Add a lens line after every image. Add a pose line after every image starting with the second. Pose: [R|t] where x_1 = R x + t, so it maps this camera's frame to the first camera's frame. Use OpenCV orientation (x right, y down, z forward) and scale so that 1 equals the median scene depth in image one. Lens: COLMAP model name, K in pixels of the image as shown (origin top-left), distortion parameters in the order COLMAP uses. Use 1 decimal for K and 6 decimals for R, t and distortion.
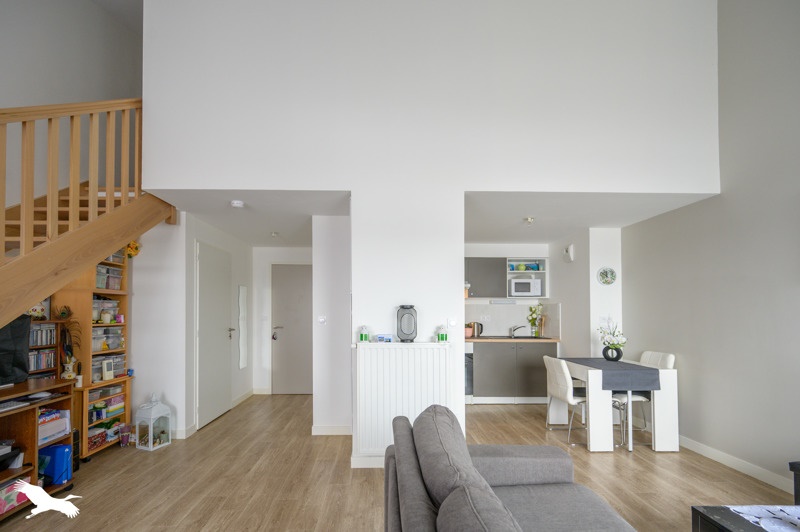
lens RADIAL K [[334.3, 0, 381.1], [0, 334.3, 305.7], [0, 0, 1]] dist [0.000848, 0.000073]
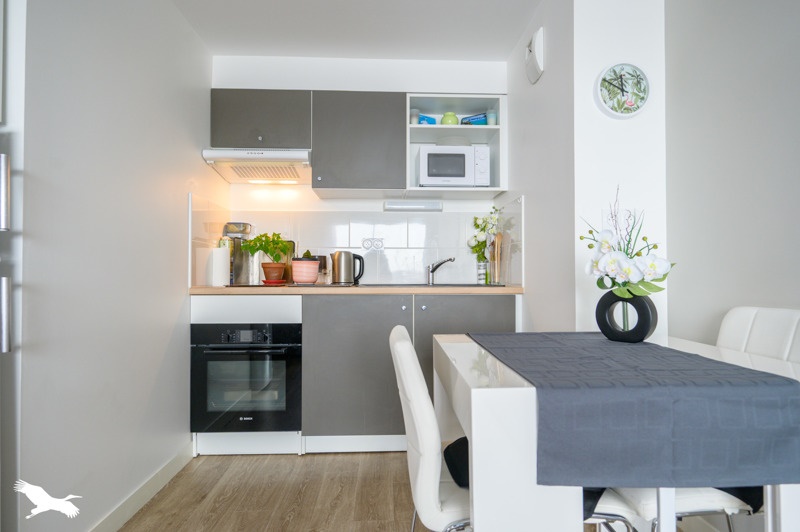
lens RADIAL K [[448.9, 0, 400.0], [0, 448.9, 266.0], [0, 0, 1]] dist [-0.002624, 0.000243]
pose [[0.999333, 0.001373, 0.036483, 0.469637], [-0.001384, 0.999999, 0.000273, 0.096646], [-0.036483, -0.000323, 0.999334, 0.601514]]
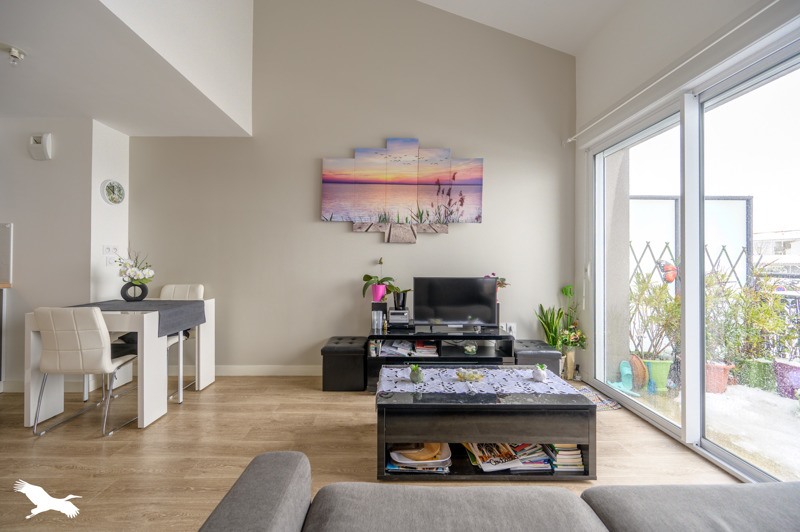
lens RADIAL K [[325.7, 0, 389.2], [0, 325.7, 256.1], [0, 0, 1]] dist [-0.001164, -0.000056]
pose [[0.005550, 0.013159, 0.999898, -0.059086], [-0.024720, 0.999610, -0.013018, 0.054120], [-0.999679, -0.024645, 0.005873, 0.398875]]
